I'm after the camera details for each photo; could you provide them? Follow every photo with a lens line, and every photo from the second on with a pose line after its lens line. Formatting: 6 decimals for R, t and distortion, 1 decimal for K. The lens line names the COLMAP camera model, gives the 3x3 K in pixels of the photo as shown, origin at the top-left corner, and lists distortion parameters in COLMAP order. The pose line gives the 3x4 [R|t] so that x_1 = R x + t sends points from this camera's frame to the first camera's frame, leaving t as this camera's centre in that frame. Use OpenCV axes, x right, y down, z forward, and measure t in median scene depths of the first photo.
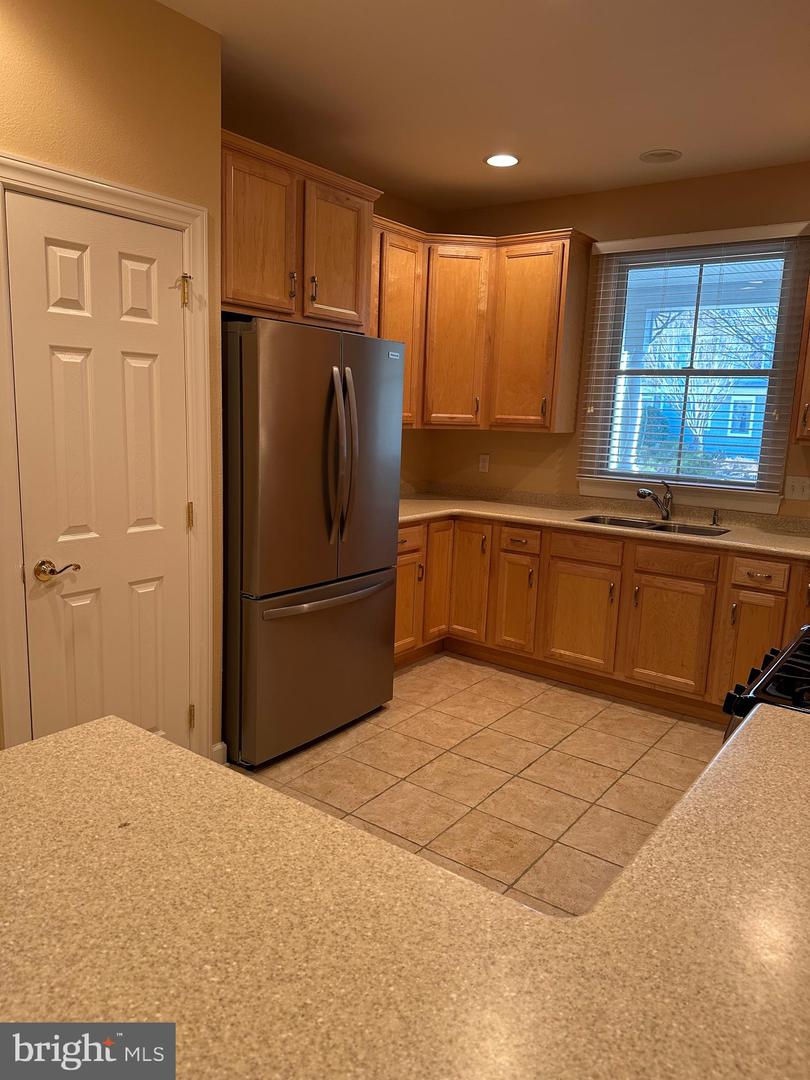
lens RADIAL K [[737.0, 0, 405.0], [0, 737.0, 540.0], [0, 0, 1]] dist [0.141015, -0.248042]
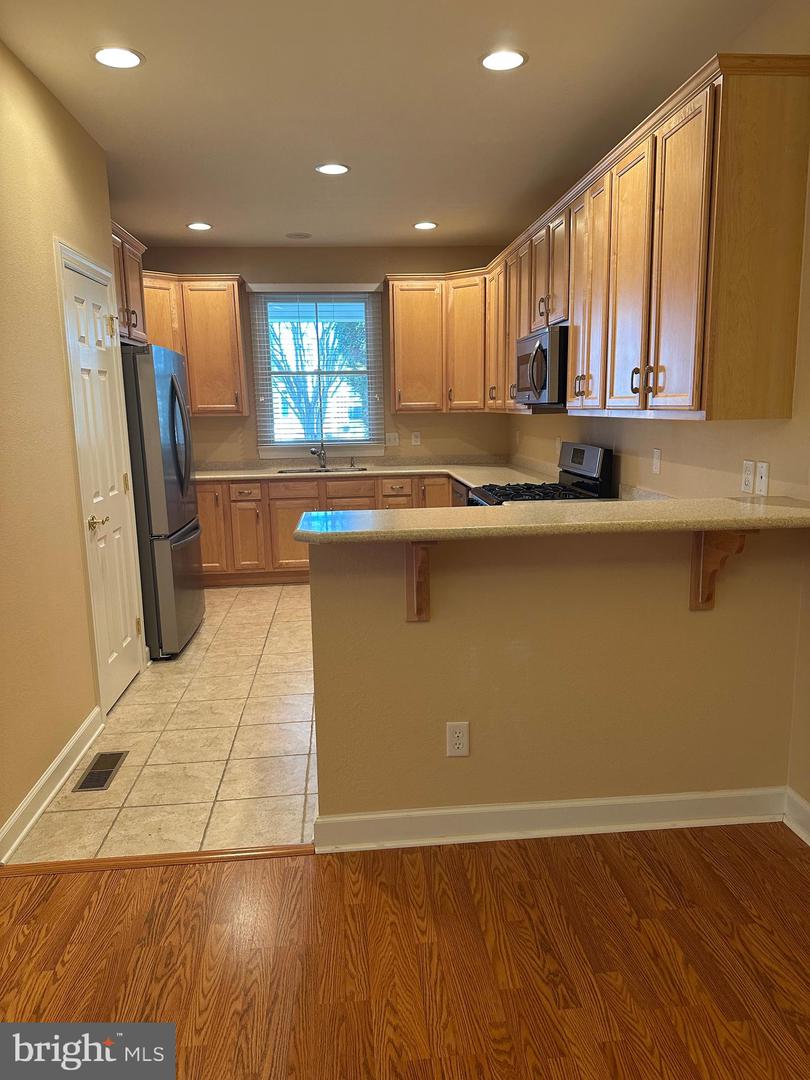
lens RADIAL K [[737.0, 0, 405.0], [0, 737.0, 540.0], [0, 0, 1]] dist [0.141015, -0.248042]
pose [[0.745519, -0.170591, 0.644283, -0.591003], [0.161338, 0.984130, 0.073886, 0.038371], [-0.646662, 0.048864, 0.761210, -0.305980]]
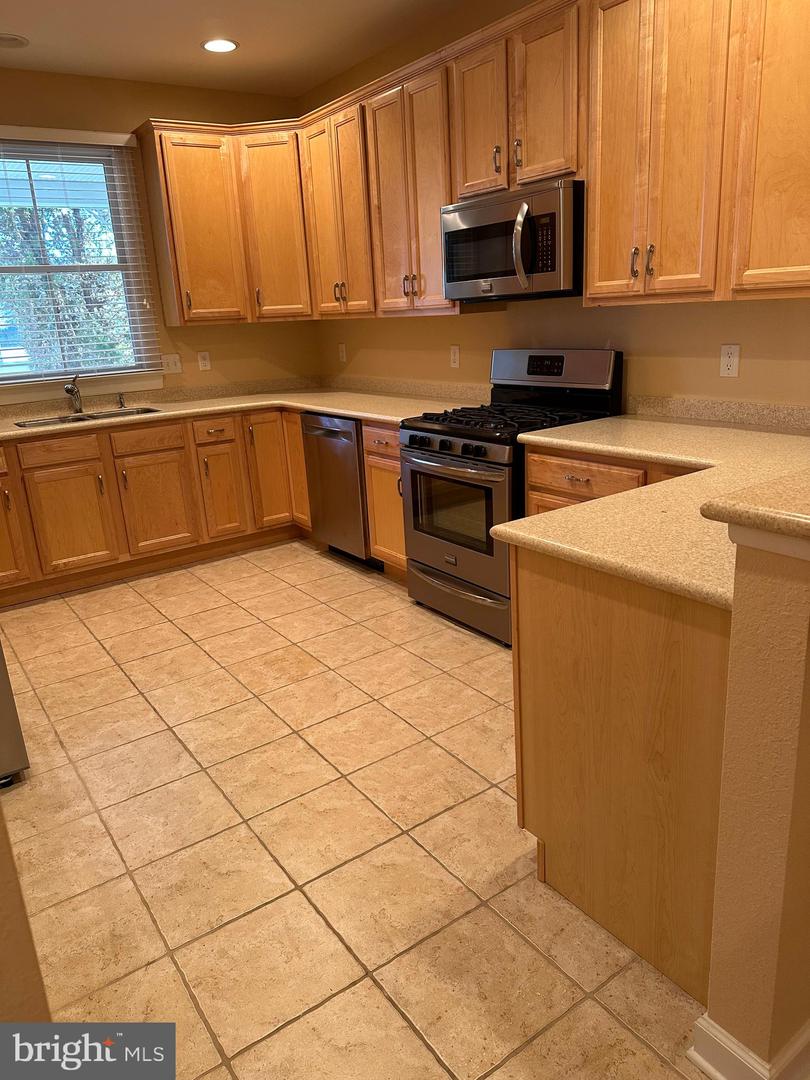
lens RADIAL K [[753.7, 0, 389.9], [0, 753.7, 531.7], [0, 0, 1]] dist [0.035320, -0.043435]
pose [[0.320486, -0.319073, 0.891897, -0.556893], [0.228126, 0.939847, 0.254254, -0.044284], [-0.919373, 0.121980, 0.373997, 0.235080]]
